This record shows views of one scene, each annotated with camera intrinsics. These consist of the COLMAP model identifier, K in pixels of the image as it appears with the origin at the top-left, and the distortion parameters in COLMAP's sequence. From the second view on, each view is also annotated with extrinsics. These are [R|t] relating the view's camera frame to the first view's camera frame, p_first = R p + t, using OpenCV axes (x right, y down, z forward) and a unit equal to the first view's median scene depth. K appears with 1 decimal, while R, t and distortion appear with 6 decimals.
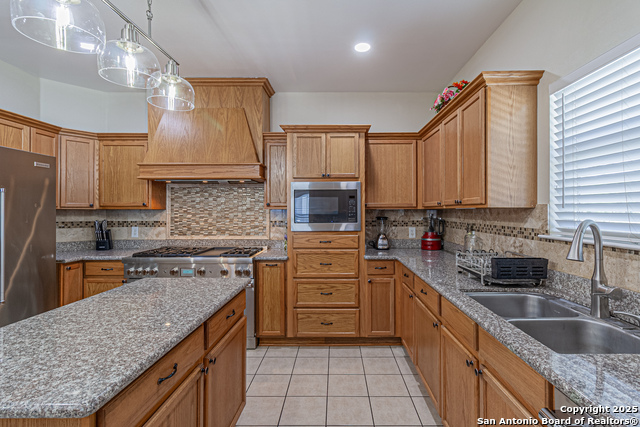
lens RADIAL K [[308.4, 0, 325.1], [0, 308.4, 206.9], [0, 0, 1]] dist [0.006420, 0.000544]
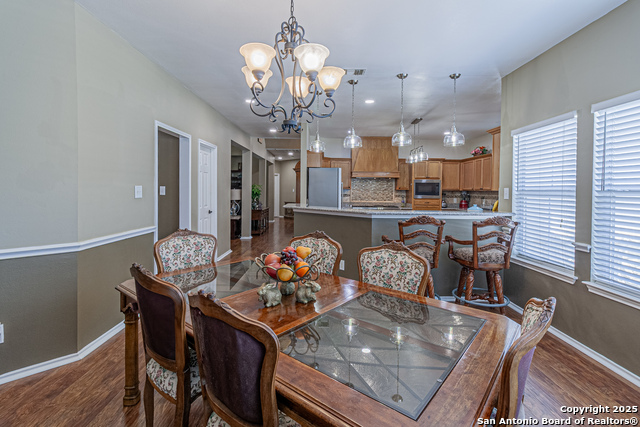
lens RADIAL K [[308.4, 0, 314.1], [0, 308.4, 192.8], [0, 0, 1]] dist [0.006420, 0.000544]
pose [[0.999786, 0.015168, 0.014067, -0.926938], [-0.015438, 0.999694, 0.019310, -0.005748], [-0.013770, -0.019523, 0.999715, -1.497041]]
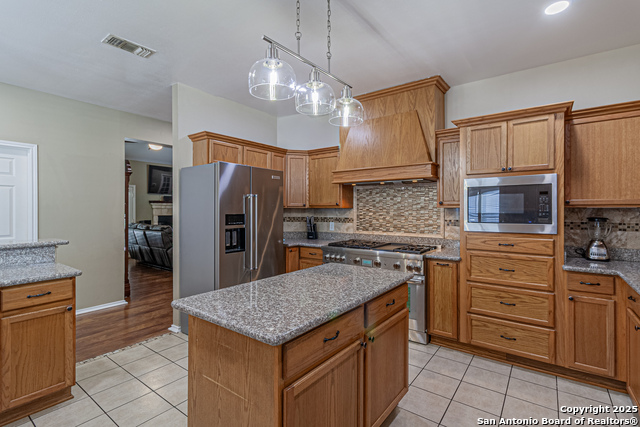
lens RADIAL K [[308.4, 0, 321.5], [0, 308.4, 205.1], [0, 0, 1]] dist [0.006420, 0.000544]
pose [[0.800485, -0.006972, -0.599312, 0.109052], [0.006754, 0.999974, -0.002613, -0.001321], [0.599315, -0.001956, 0.800511, -0.022265]]
